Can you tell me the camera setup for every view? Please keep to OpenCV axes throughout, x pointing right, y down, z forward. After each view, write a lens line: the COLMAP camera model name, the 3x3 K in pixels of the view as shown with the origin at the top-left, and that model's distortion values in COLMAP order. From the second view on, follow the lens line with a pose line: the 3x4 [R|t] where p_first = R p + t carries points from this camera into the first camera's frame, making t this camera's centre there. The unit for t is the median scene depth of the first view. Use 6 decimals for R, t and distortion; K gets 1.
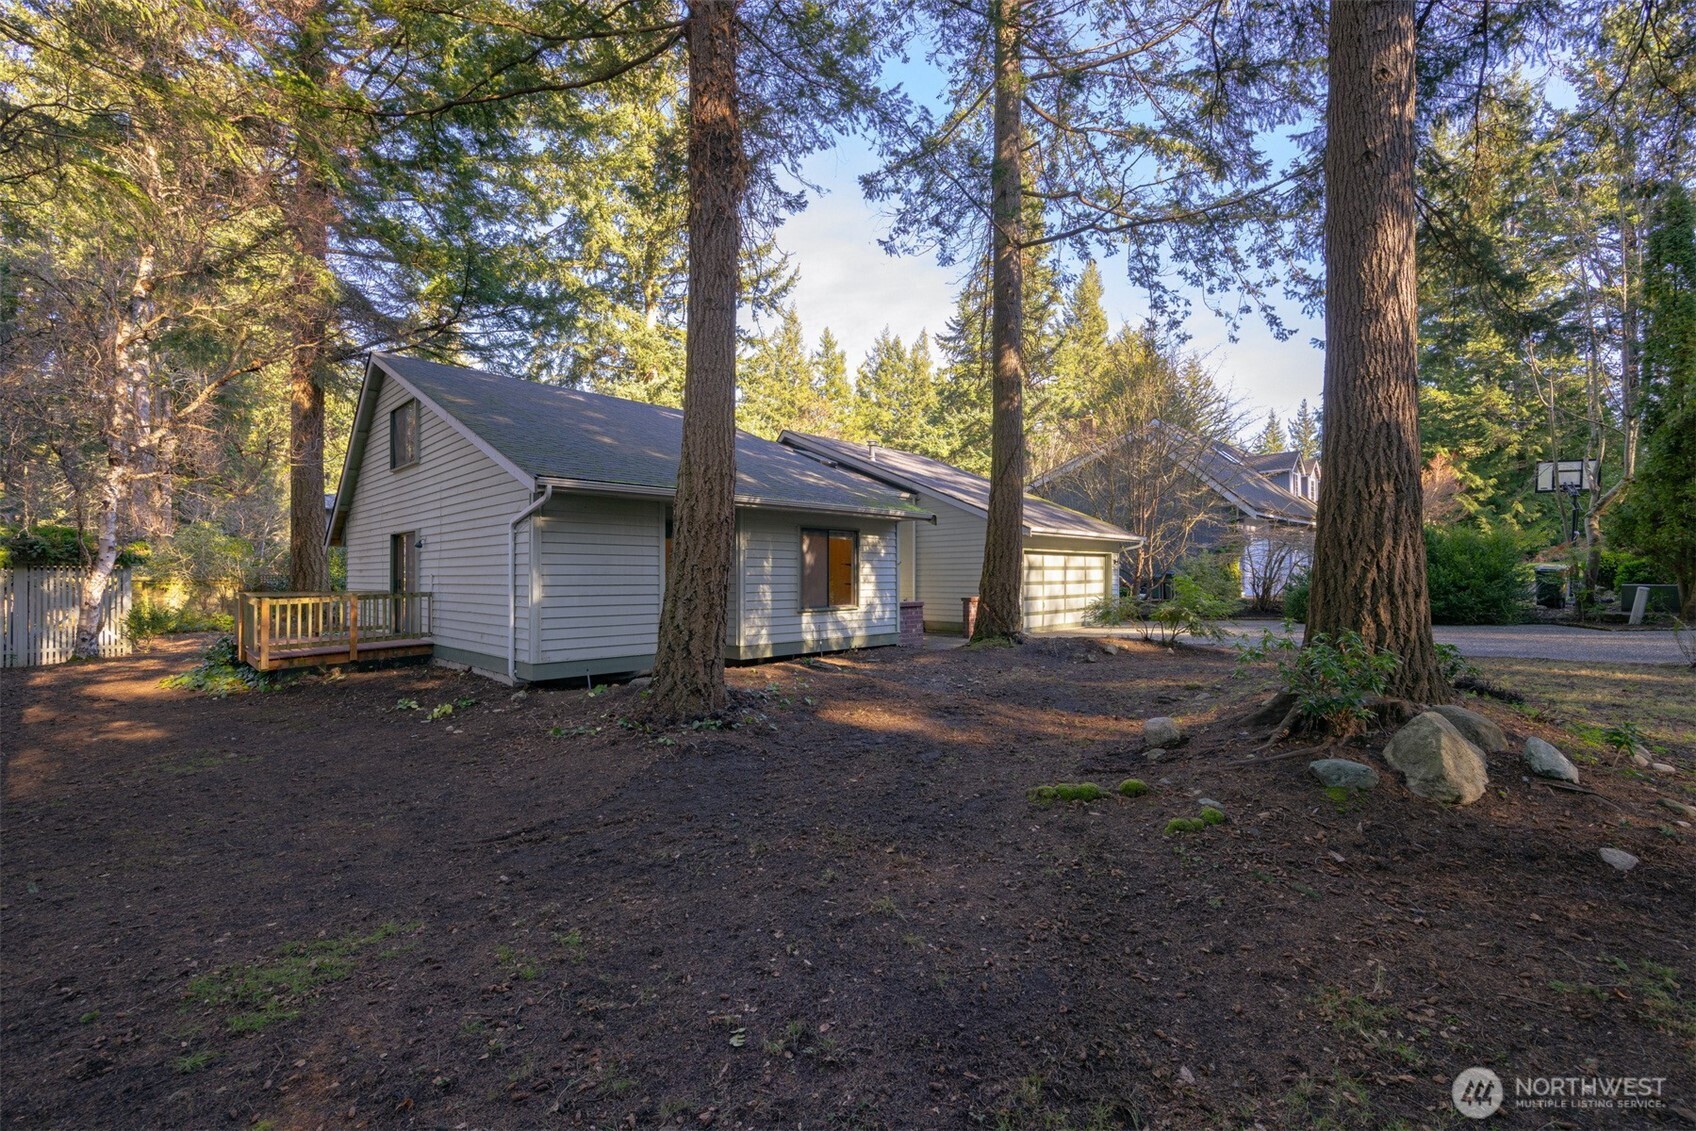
lens RADIAL K [[666.9, 0, 855.2], [0, 666.9, 569.2], [0, 0, 1]] dist [-0.000290, -0.000538]
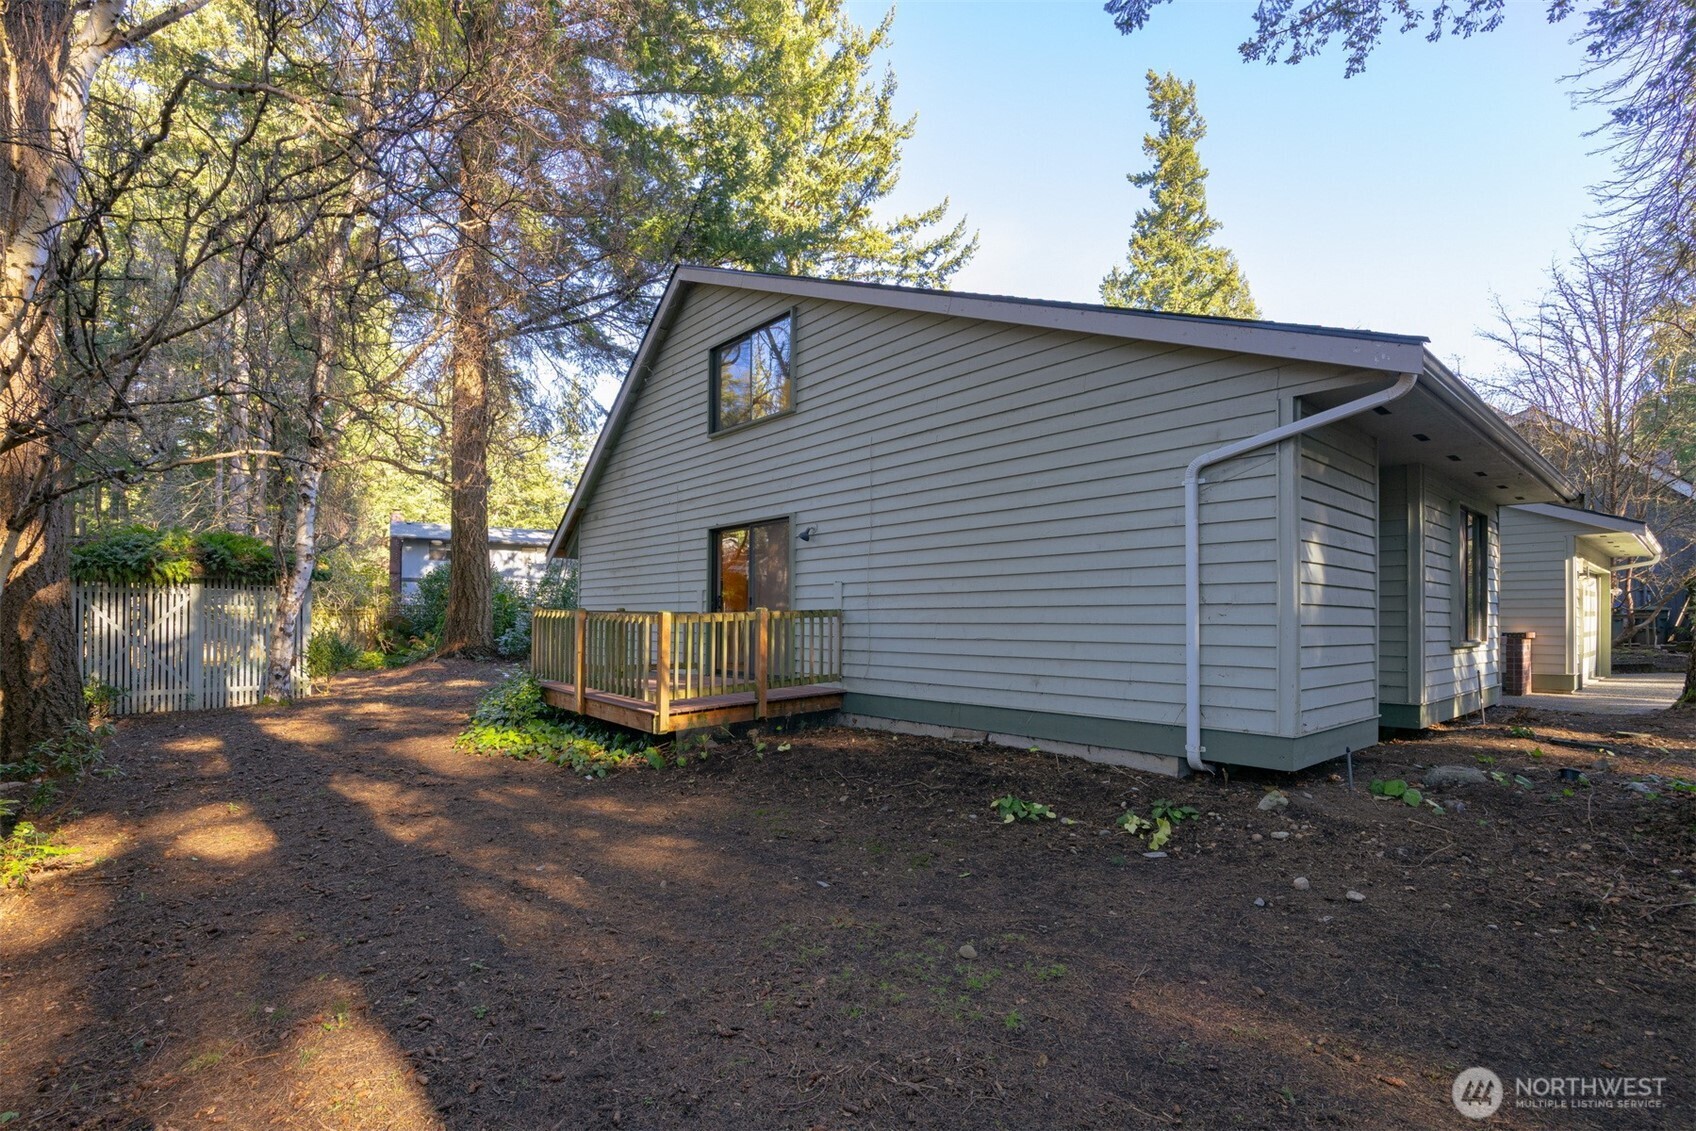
lens RADIAL K [[744.7, 0, 842.2], [0, 744.7, 613.7], [0, 0, 1]] dist [-0.032210, 0.000111]
pose [[0.995168, 0.006402, -0.097979, -0.485370], [-0.006195, 0.999978, 0.002416, 0.031311], [0.097992, -0.001797, 0.995186, 0.260634]]
